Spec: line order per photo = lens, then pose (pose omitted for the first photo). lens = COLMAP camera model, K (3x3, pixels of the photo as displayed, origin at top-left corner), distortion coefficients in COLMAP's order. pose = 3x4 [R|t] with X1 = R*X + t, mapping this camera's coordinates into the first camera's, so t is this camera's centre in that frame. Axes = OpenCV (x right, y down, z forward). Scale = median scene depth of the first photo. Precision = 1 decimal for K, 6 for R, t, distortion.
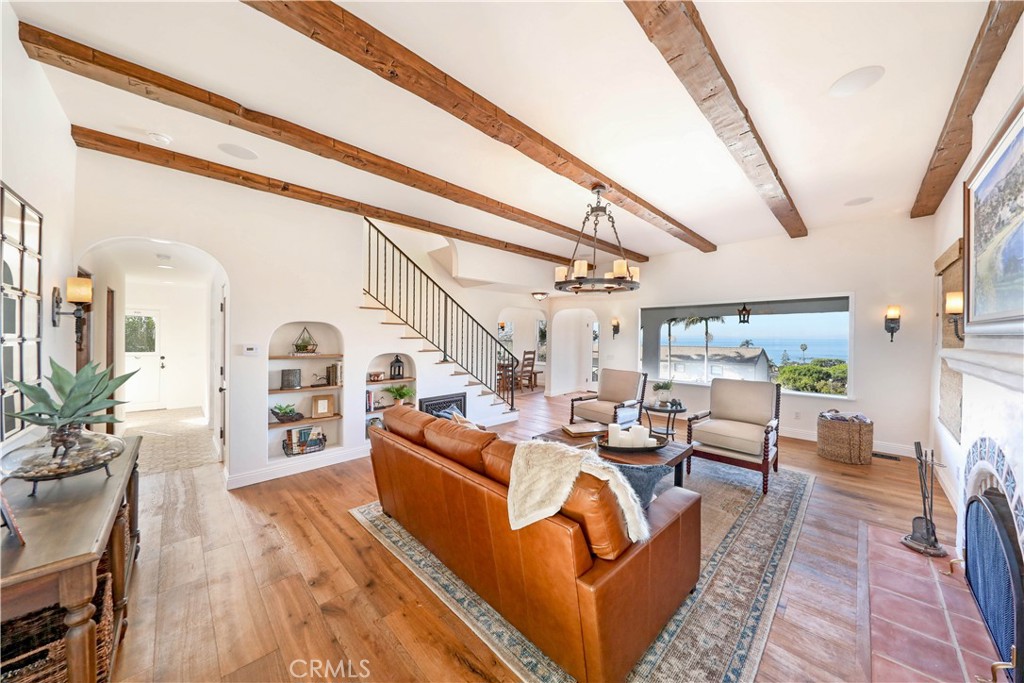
lens RADIAL K [[343.4, 0, 512.0], [0, 343.4, 341.5], [0, 0, 1]] dist [0.000391, -0.000012]
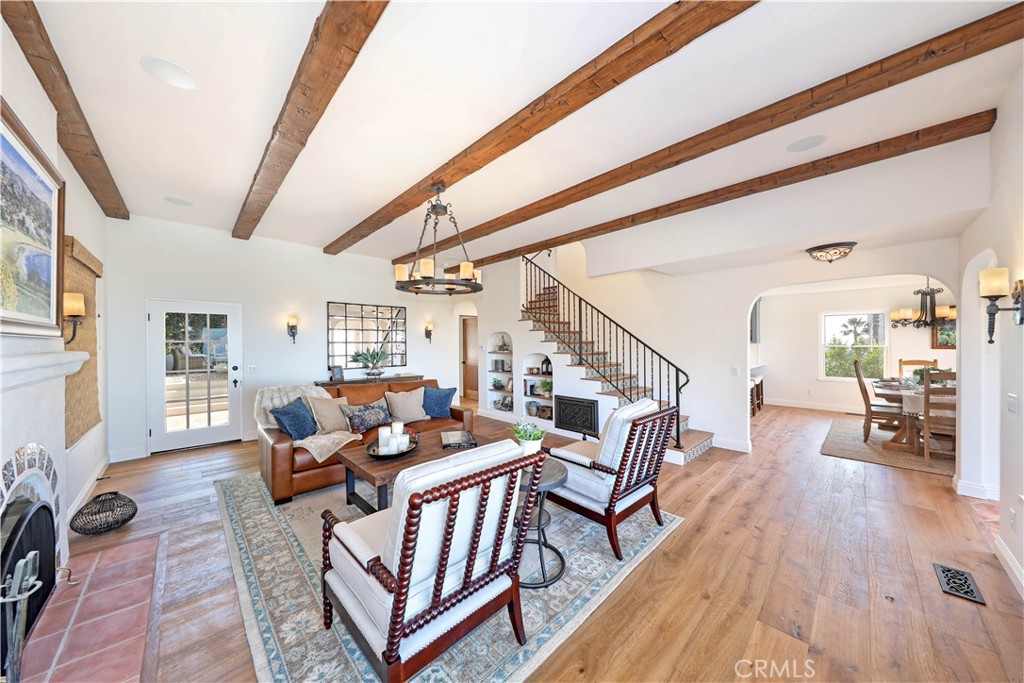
lens RADIAL K [[339.8, 0, 512.0], [0, 339.8, 341.5], [0, 0, 1]] dist [0.016415, 0.000004]
pose [[-0.017765, 0.000523, -0.999842, 1.052895], [-0.001392, 0.999999, 0.000547, -0.012720], [0.999841, 0.001402, -0.017765, 1.068814]]
